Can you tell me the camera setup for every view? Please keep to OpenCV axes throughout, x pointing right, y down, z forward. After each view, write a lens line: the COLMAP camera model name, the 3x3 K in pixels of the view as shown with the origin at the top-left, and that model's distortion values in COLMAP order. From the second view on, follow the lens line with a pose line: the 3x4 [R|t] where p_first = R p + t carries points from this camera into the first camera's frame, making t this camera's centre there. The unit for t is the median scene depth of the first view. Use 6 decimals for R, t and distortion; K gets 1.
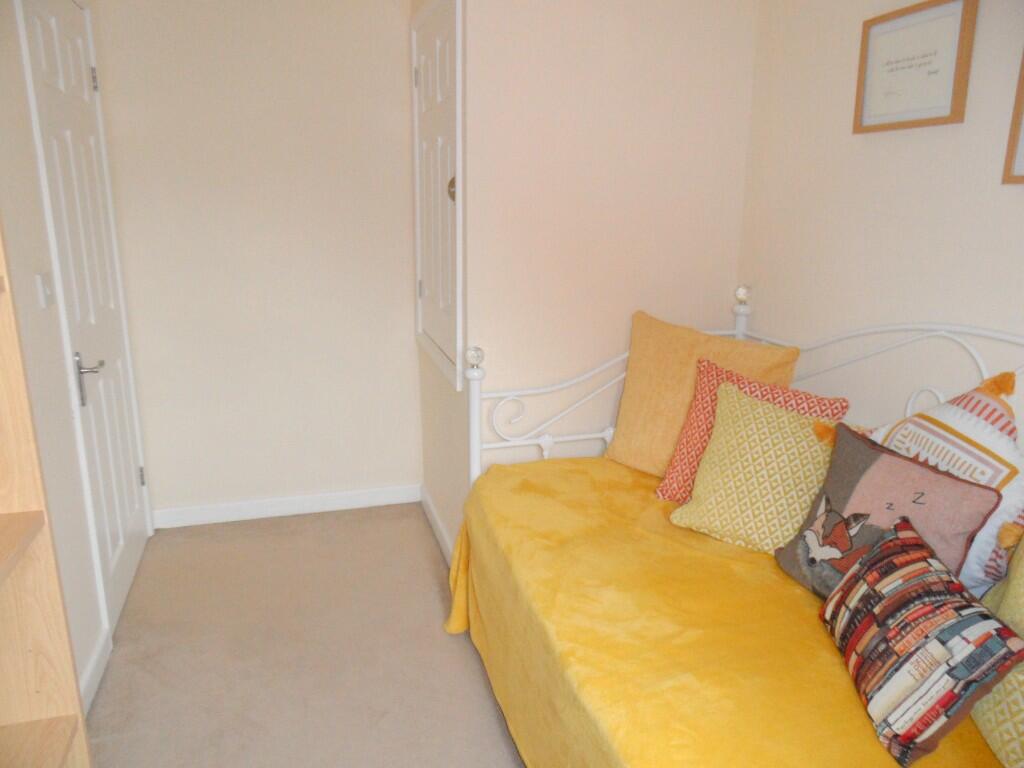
lens RADIAL K [[757.5, 0, 511.5], [0, 757.5, 384.2], [0, 0, 1]] dist [-0.025231, 0.018396]
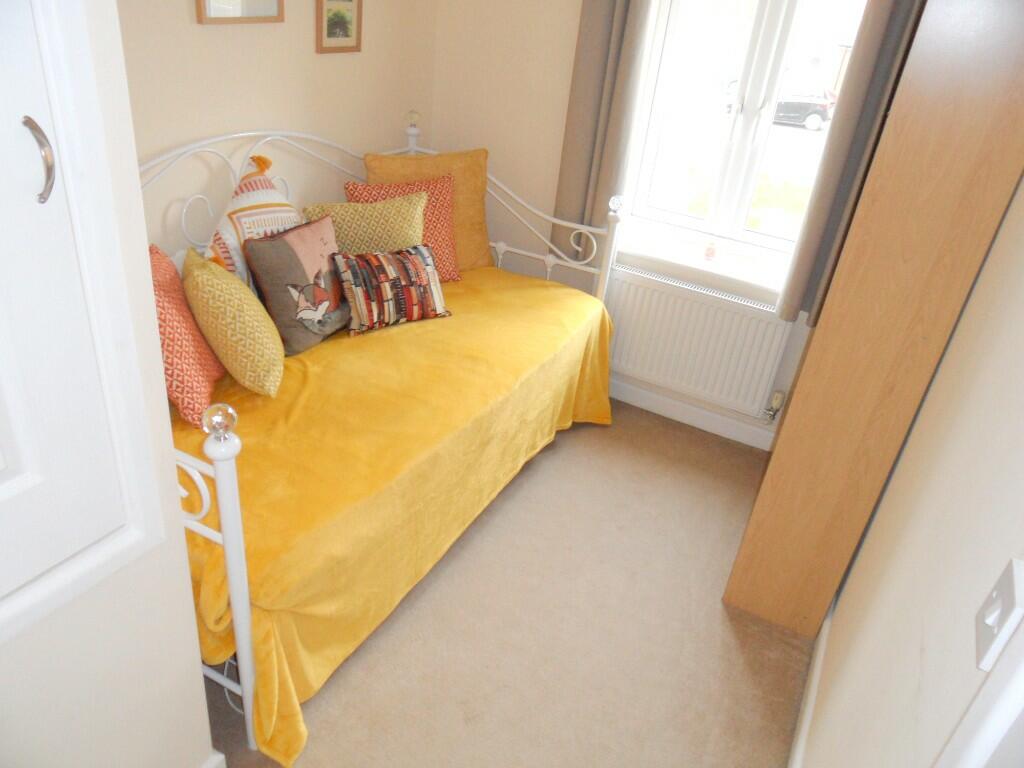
lens RADIAL K [[757.5, 0, 511.3], [0, 757.5, 385.2], [0, 0, 1]] dist [-0.025231, 0.018396]
pose [[-0.719617, -0.406109, 0.563229, -0.789541], [0.062141, 0.770216, 0.634749, -0.617866], [-0.691585, 0.491776, -0.529024, 1.734644]]
